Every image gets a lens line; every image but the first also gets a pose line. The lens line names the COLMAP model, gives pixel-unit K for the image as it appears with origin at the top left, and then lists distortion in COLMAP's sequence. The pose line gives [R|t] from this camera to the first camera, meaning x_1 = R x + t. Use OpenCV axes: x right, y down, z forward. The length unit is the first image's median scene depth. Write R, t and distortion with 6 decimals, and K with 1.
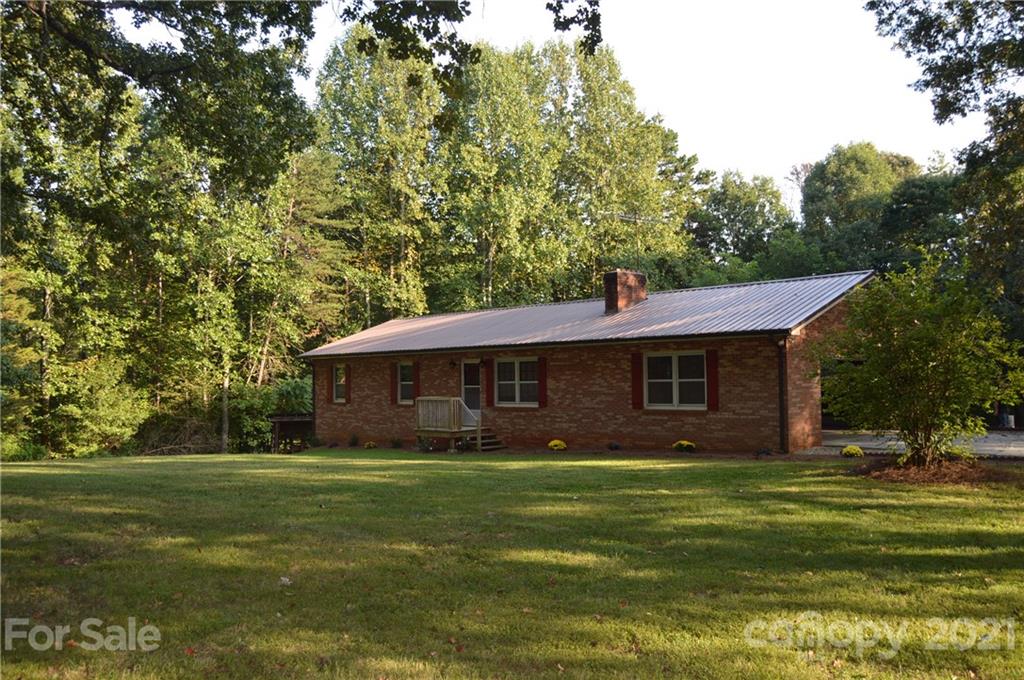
lens RADIAL K [[814.1, 0, 514.0], [0, 814.1, 341.0], [0, 0, 1]] dist [-0.093561, 0.036666]
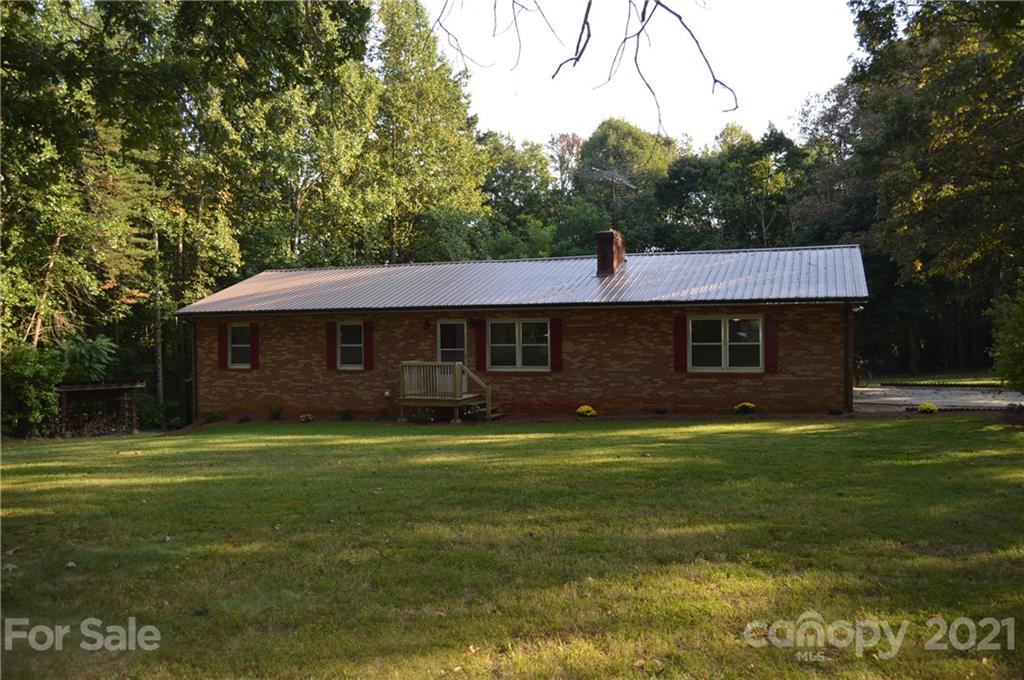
lens RADIAL K [[814.1, 0, 511.5], [0, 814.1, 340.5], [0, 0, 1]] dist [-0.093561, 0.036666]
pose [[0.911286, 0.000156, 0.411775, -0.219453], [-0.021014, 0.998714, 0.046128, 0.001531], [-0.411238, -0.050689, 0.910117, 0.087829]]
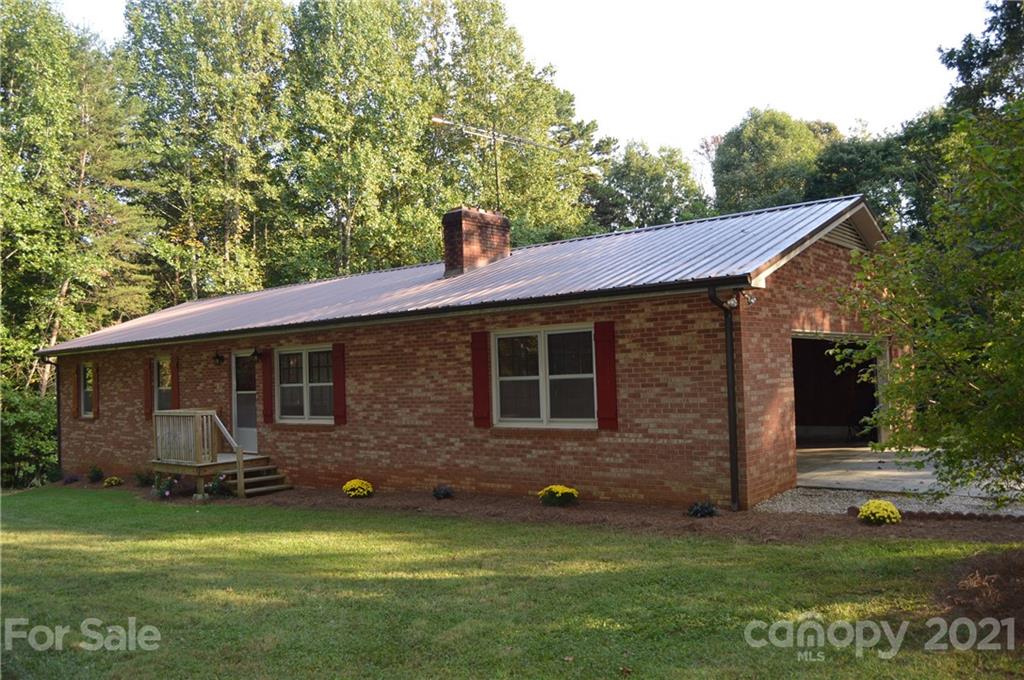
lens RADIAL K [[814.1, 0, 513.2], [0, 814.1, 341.4], [0, 0, 1]] dist [-0.093561, 0.036666]
pose [[0.993770, -0.013989, 0.110565, 0.053875], [0.013898, 0.999902, 0.001586, 0.010297], [-0.110577, -0.000039, 0.993868, 0.202630]]
